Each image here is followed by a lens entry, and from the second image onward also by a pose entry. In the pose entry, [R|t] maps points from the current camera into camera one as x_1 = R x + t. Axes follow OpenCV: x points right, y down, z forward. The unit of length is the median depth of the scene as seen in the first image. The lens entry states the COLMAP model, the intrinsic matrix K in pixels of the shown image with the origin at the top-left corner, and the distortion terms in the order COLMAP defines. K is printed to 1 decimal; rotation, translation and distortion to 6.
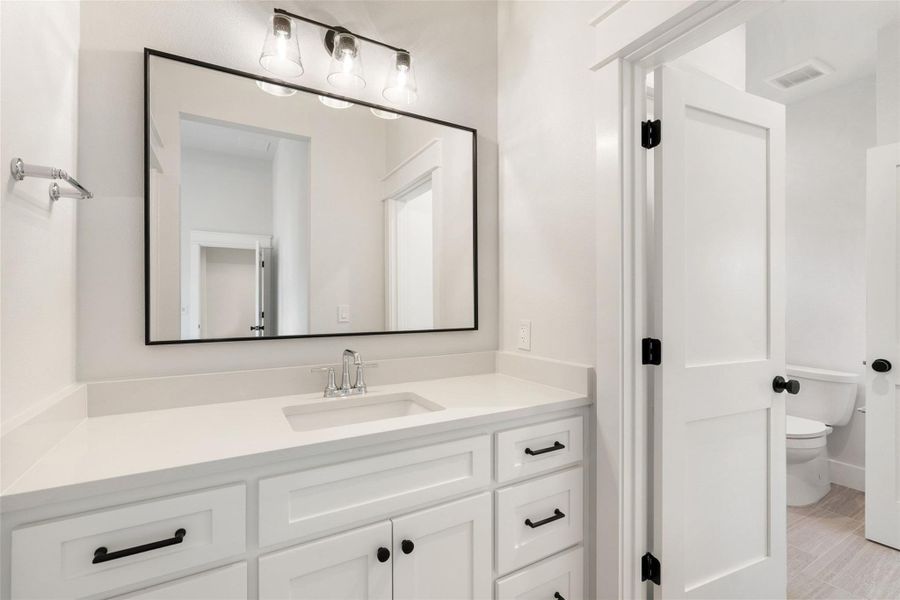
lens RADIAL K [[410.1, 0, 454.2], [0, 410.1, 297.1], [0, 0, 1]] dist [-0.001629, 0.000453]
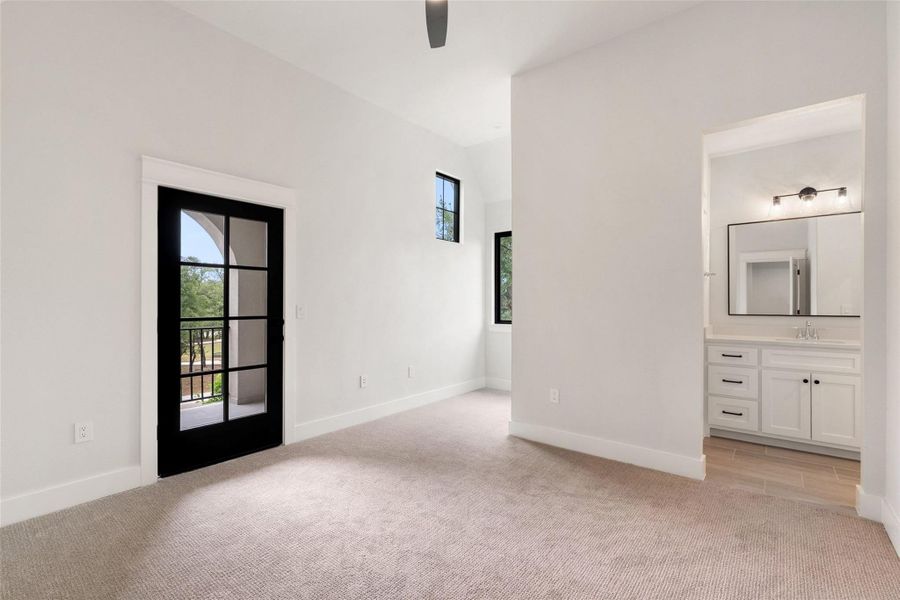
lens RADIAL K [[410.1, 0, 442.6], [0, 410.1, 296.5], [0, 0, 1]] dist [-0.001629, 0.000453]
pose [[0.366409, 0.006181, -0.930434, 1.097356], [-0.000039, 0.999978, 0.006628, -0.028042], [0.930454, -0.002393, 0.366401, -1.746872]]
